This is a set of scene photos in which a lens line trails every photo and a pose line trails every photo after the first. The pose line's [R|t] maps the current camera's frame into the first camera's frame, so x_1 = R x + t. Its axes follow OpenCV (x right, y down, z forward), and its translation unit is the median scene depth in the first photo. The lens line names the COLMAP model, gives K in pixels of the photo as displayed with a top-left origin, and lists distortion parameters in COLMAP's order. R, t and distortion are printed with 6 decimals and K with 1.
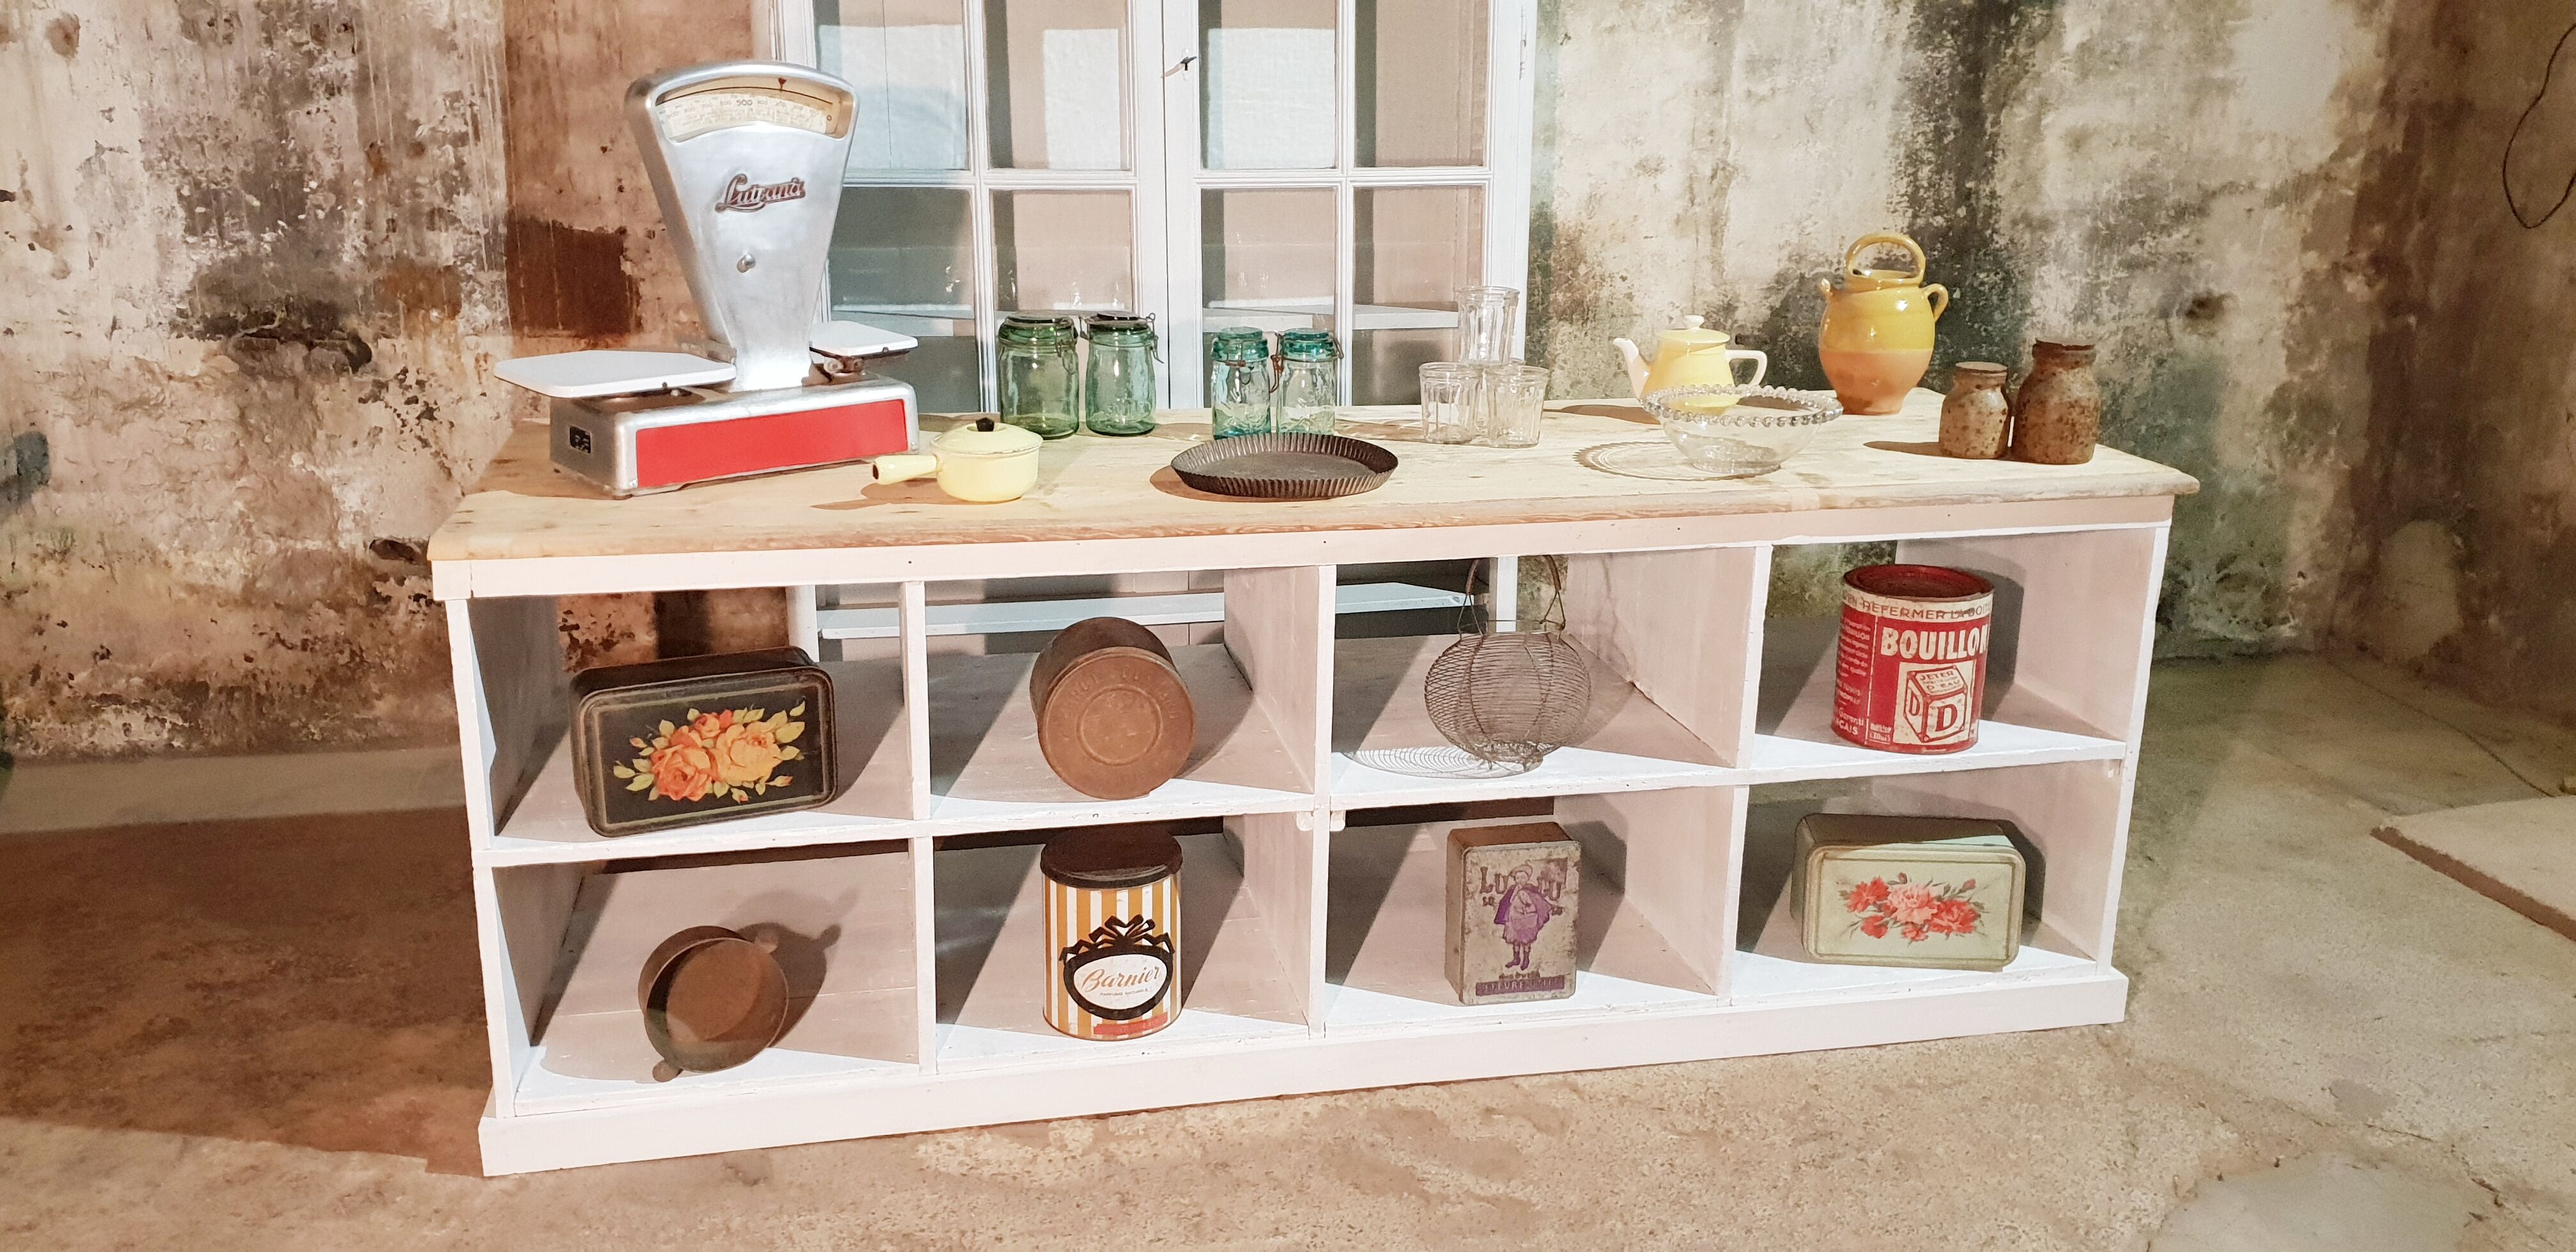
lens RADIAL K [[2024.5, 0, 1286.5], [0, 2024.5, 608.1], [0, 0, 1]] dist [0.014677, 0.004980]
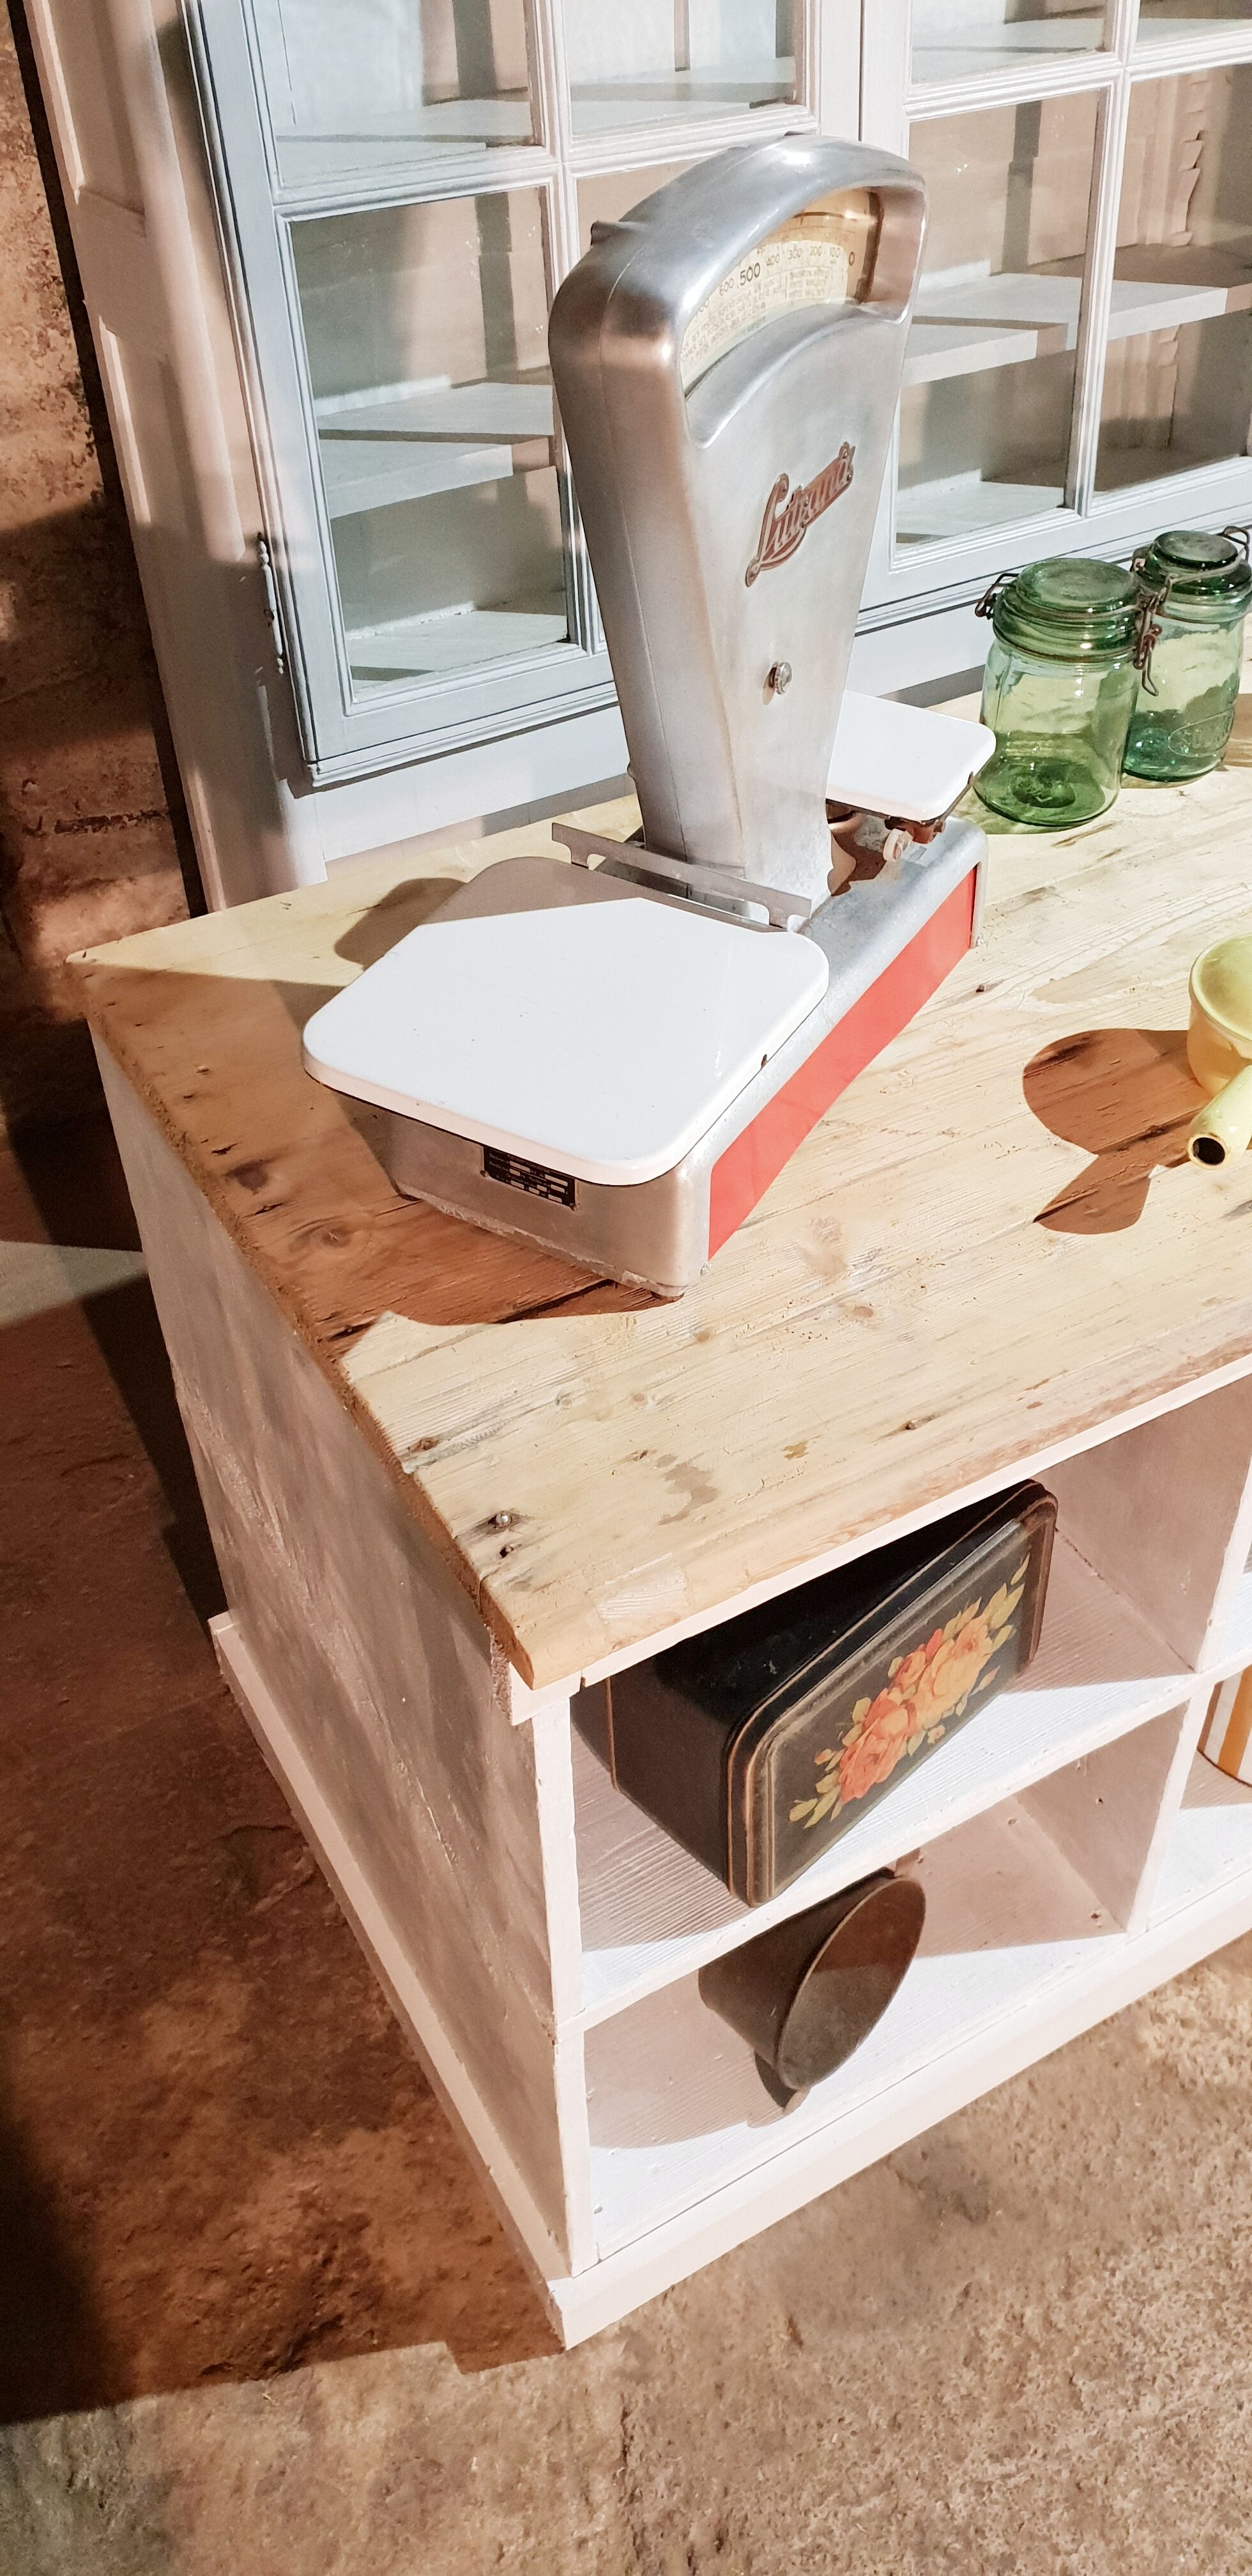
lens RADIAL K [[2024.5, 0, 659.6], [0, 2024.5, 1279.8], [0, 0, 1]] dist [0.014677, 0.004980]
pose [[0.946589, -0.228026, 0.227975, -0.298918], [0.106988, 0.889088, 0.445057, -0.180357], [-0.304174, -0.396895, 0.865998, 0.415694]]
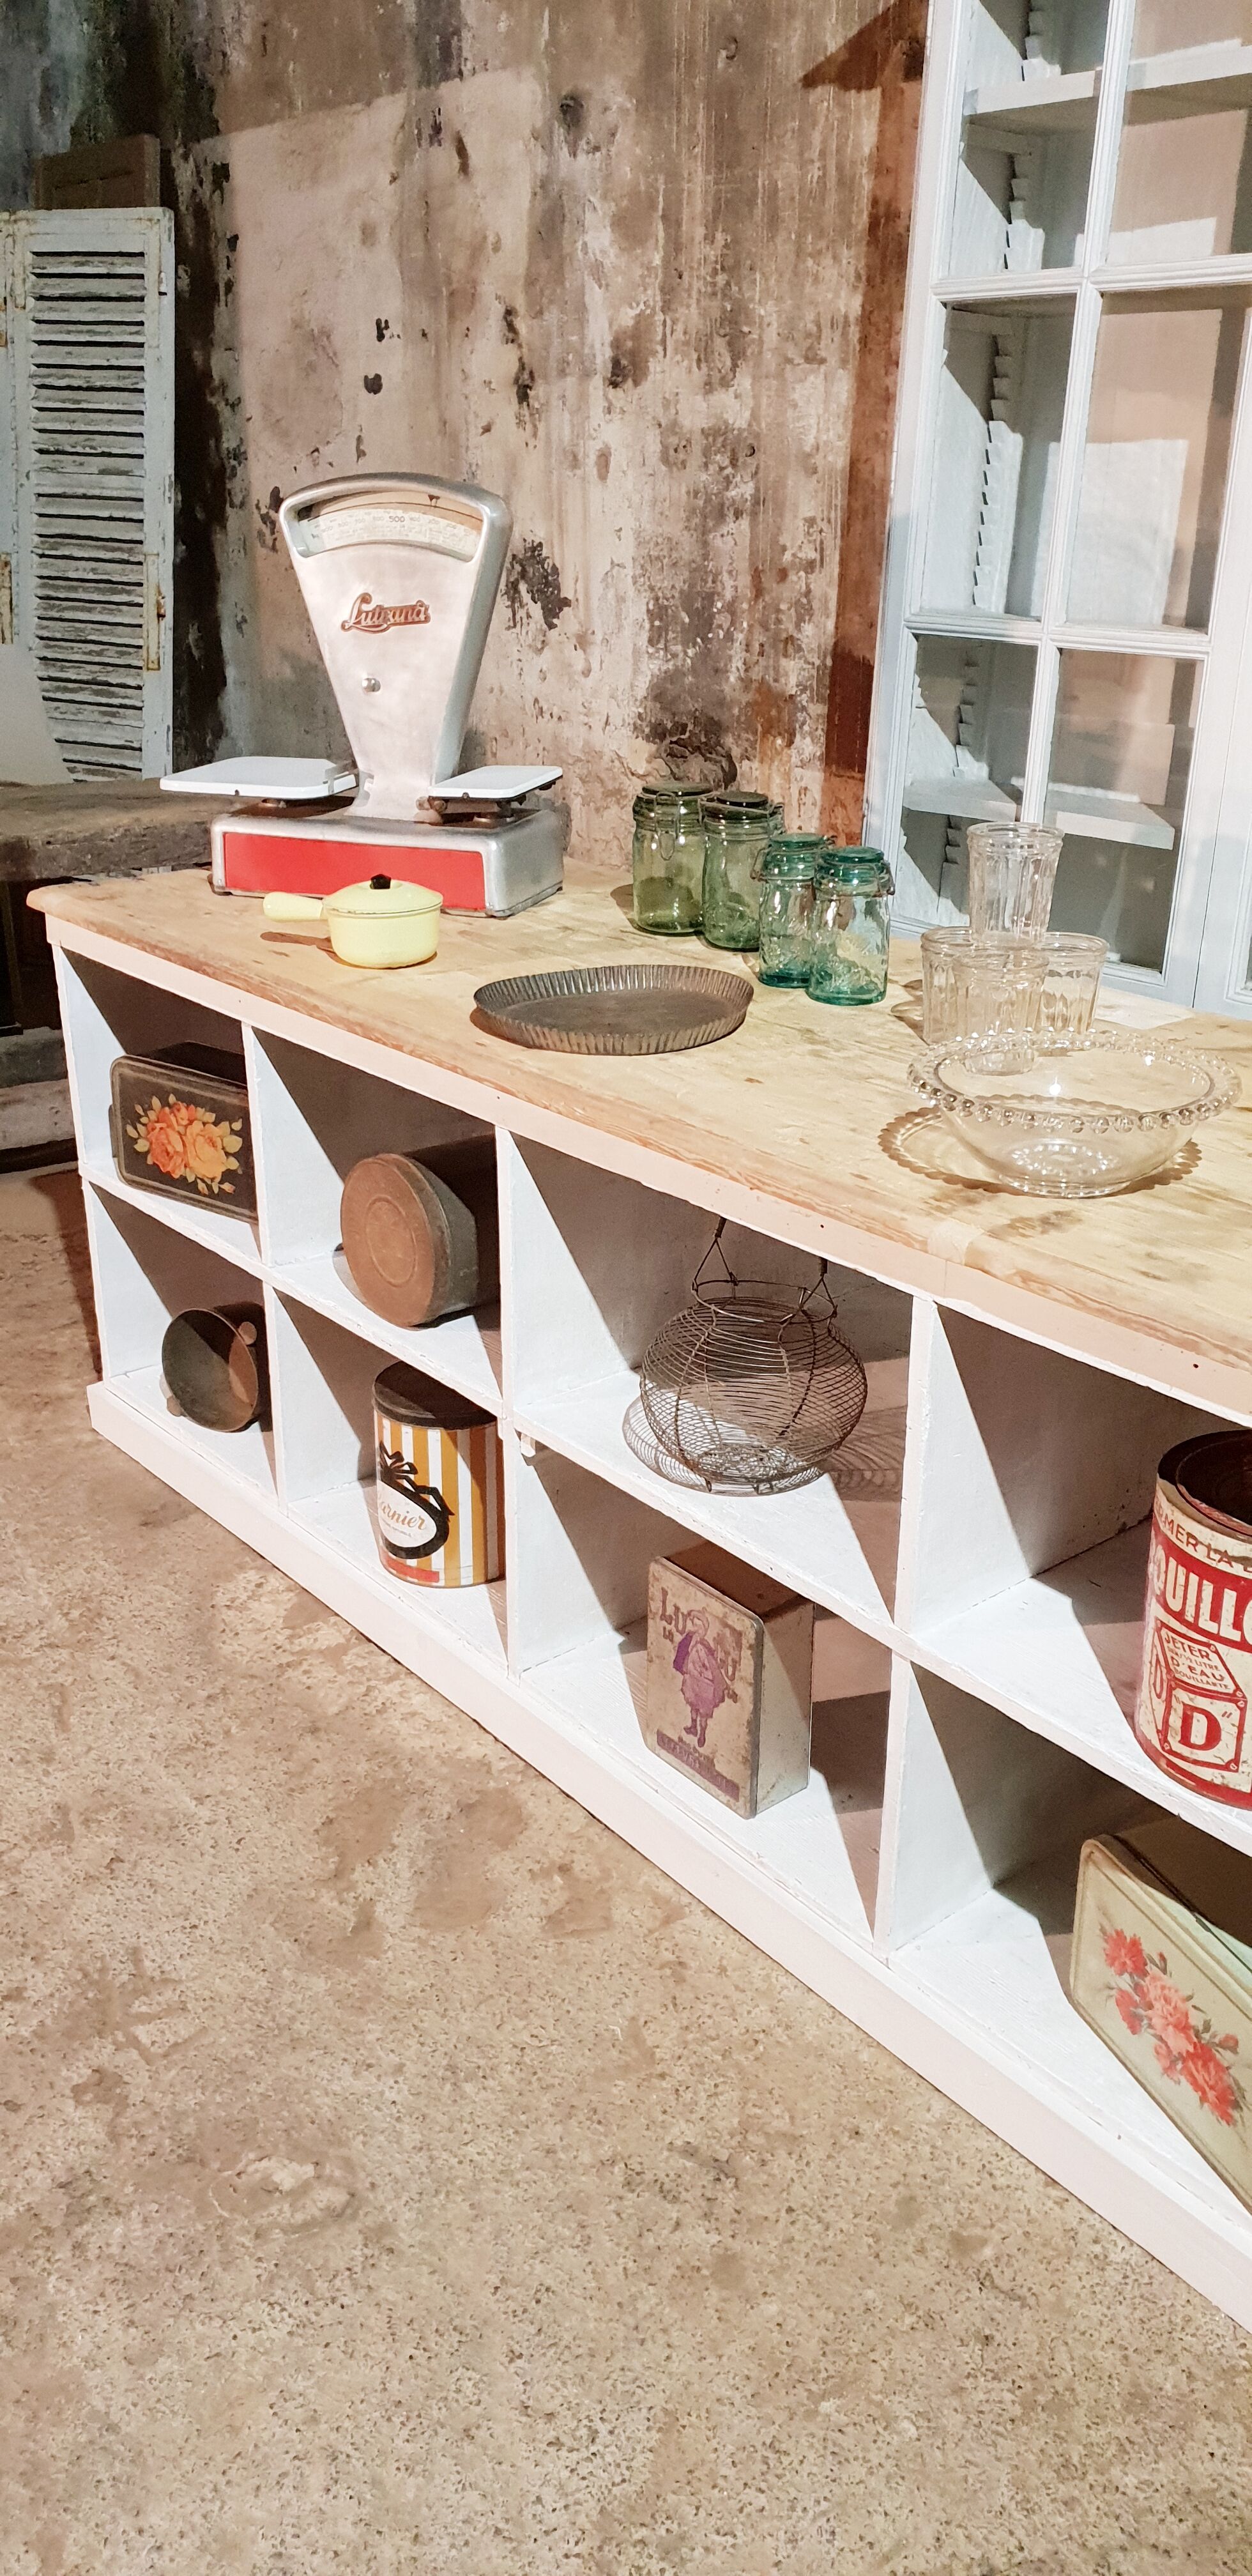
lens RADIAL K [[2024.5, 0, 669.4], [0, 2024.5, 1297.3], [0, 0, 1]] dist [0.014677, 0.004980]
pose [[0.470873, 0.329543, -0.818340, 0.512967], [-0.238563, 0.940616, 0.241514, -0.117711], [0.849333, 0.081504, 0.521527, 0.450978]]
